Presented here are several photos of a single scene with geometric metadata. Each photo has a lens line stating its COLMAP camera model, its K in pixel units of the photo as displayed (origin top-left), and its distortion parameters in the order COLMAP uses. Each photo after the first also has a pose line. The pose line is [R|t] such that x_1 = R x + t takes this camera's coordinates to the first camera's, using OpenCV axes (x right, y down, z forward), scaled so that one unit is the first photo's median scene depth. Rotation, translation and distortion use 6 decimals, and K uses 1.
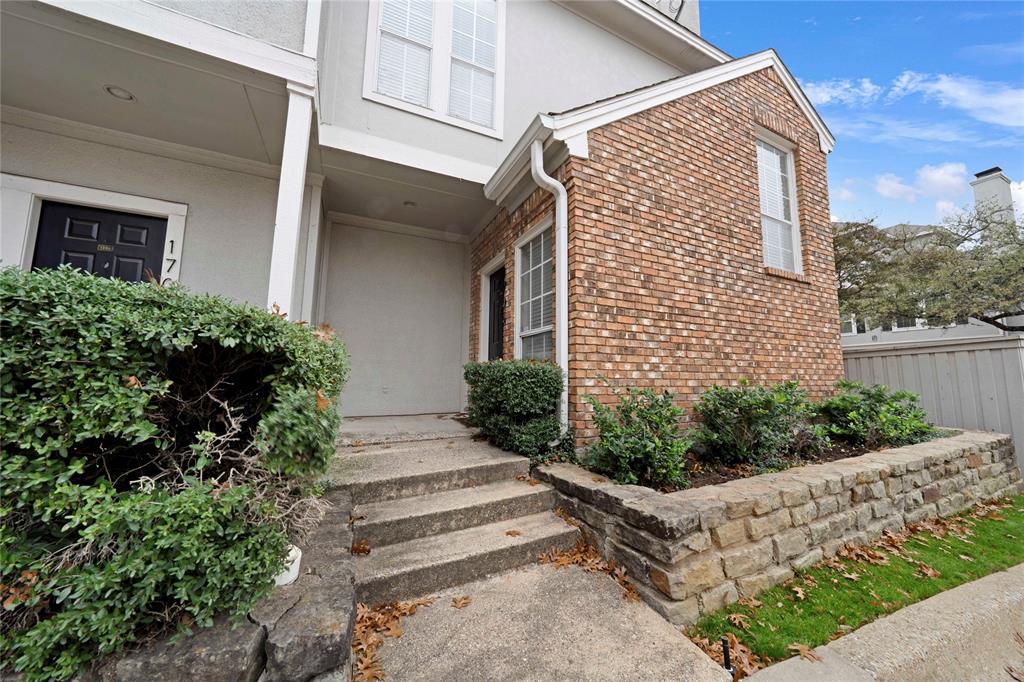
lens RADIAL K [[358.9, 0, 516.9], [0, 358.9, 342.9], [0, 0, 1]] dist [-0.009175, -0.000526]
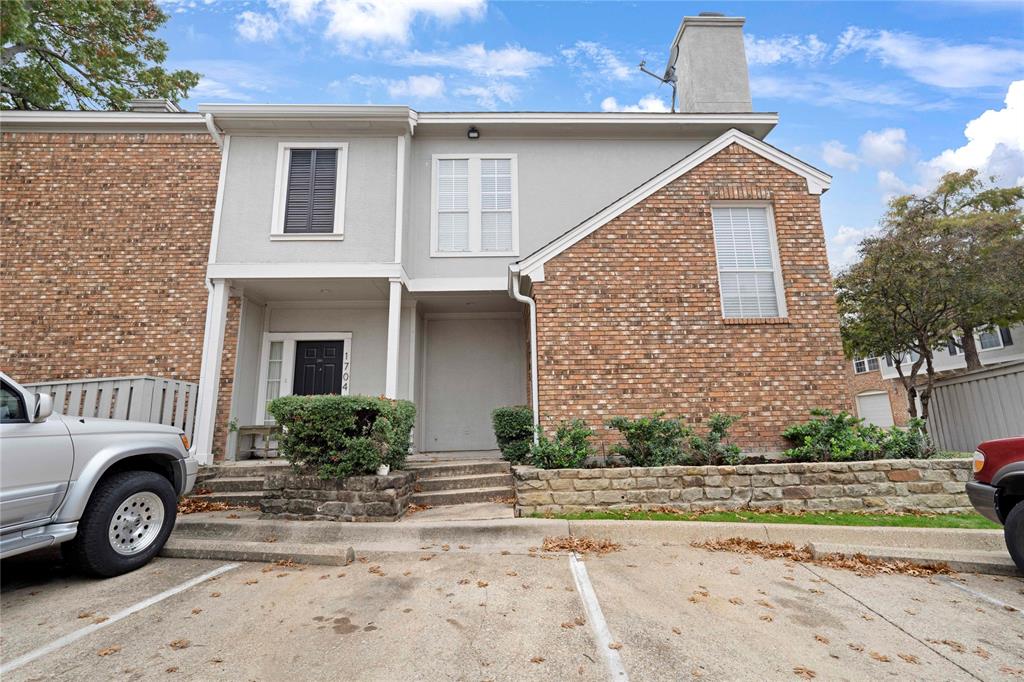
lens RADIAL K [[471.8, 0, 514.4], [0, 471.8, 349.1], [0, 0, 1]] dist [0.025743, 0.000045]
pose [[0.914511, -0.102496, -0.391363, 0.802921], [0.071721, 0.993126, -0.092502, -0.013939], [0.398154, 0.056525, 0.915575, -0.918020]]
